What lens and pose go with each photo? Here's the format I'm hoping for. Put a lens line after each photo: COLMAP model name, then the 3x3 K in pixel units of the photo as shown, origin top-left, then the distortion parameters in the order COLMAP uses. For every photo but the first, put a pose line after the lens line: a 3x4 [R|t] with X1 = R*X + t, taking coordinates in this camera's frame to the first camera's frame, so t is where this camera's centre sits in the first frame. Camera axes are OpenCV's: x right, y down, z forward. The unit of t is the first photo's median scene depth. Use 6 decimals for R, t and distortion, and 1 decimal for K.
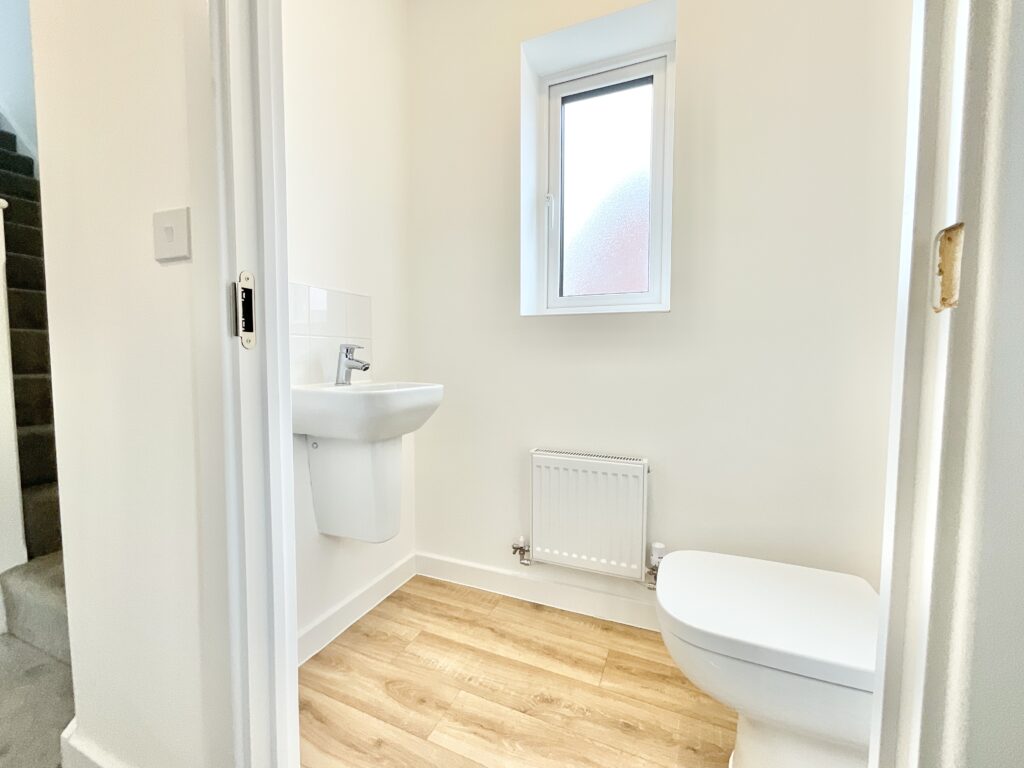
lens RADIAL K [[414.0, 0, 511.7], [0, 414.0, 384.9], [0, 0, 1]] dist [-0.001857, -0.001006]
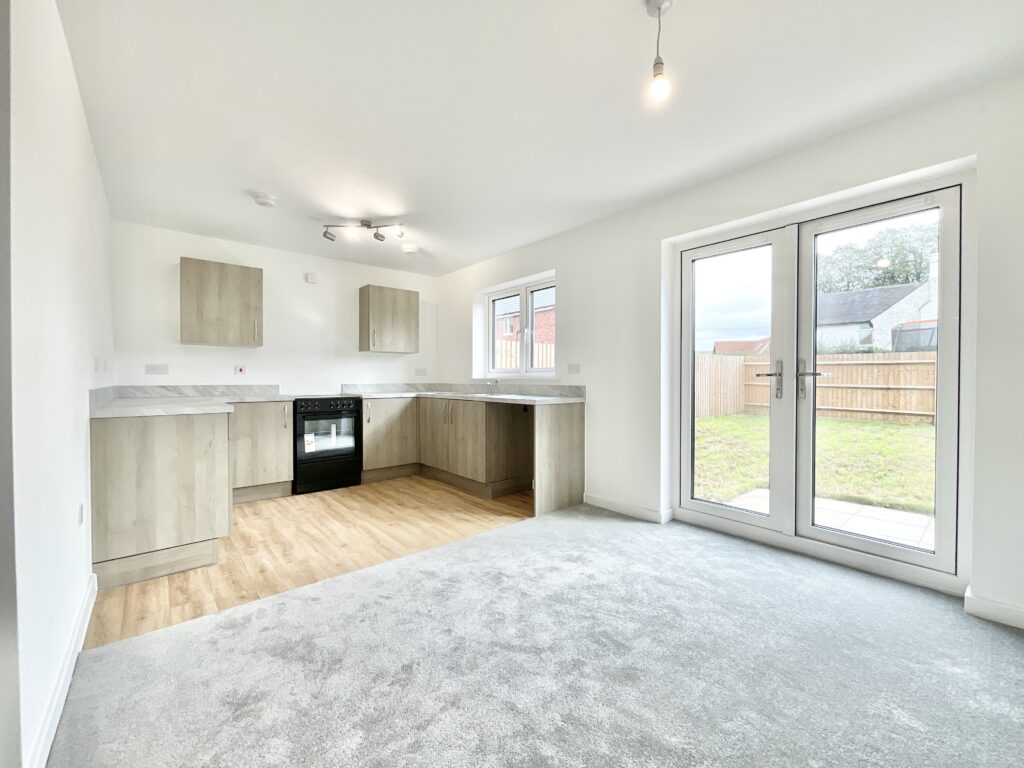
lens RADIAL K [[414.0, 0, 493.8], [0, 414.0, 385.0], [0, 0, 1]] dist [-0.001857, -0.001006]
pose [[-0.878738, -0.008266, 0.477234, -1.542759], [0.025846, 0.997559, 0.064868, -0.274493], [-0.476605, 0.069336, -0.876379, 2.561811]]
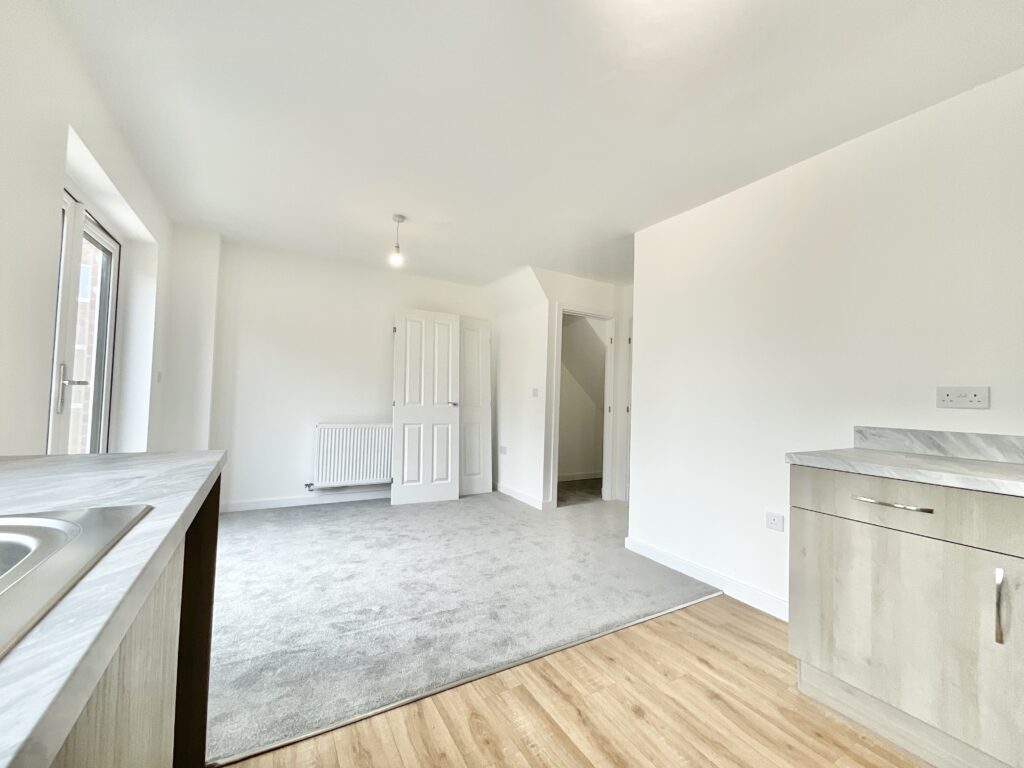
lens RADIAL K [[414.0, 0, 511.4], [0, 414.0, 380.1], [0, 0, 1]] dist [-0.001857, -0.001006]
pose [[0.811300, 0.002797, -0.584624, 0.450543], [-0.064532, 0.994306, -0.084796, -0.149712], [0.581058, 0.106522, 0.806861, -0.028505]]
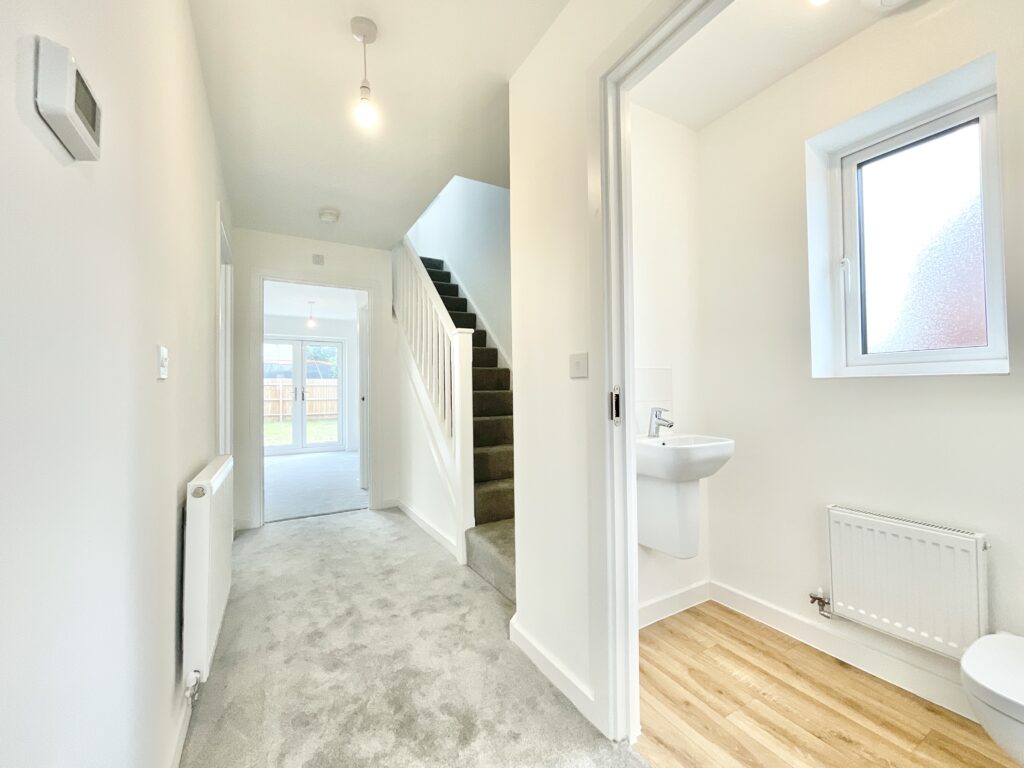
lens RADIAL K [[414.0, 0, 510.5], [0, 414.0, 384.8], [0, 0, 1]] dist [-0.001857, -0.001006]
pose [[0.792562, -0.025661, -0.609251, 0.061511], [-0.019741, 0.997511, -0.067695, -0.070216], [0.609472, 0.065679, 0.790083, -0.394693]]
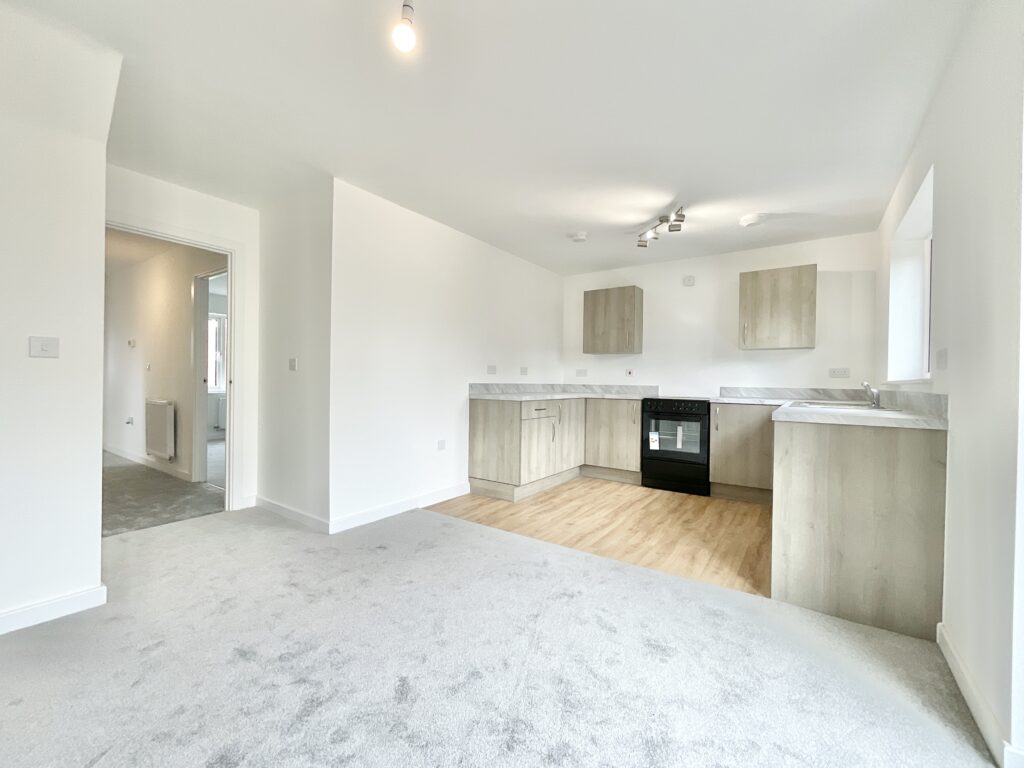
lens RADIAL K [[414.0, 0, 512.5], [0, 414.0, 382.7], [0, 0, 1]] dist [-0.001857, -0.001006]
pose [[0.208793, -0.003573, 0.977953, -2.271487], [0.042297, 0.999091, -0.005380, -0.168030], [-0.977045, 0.042488, 0.208754, 0.975162]]
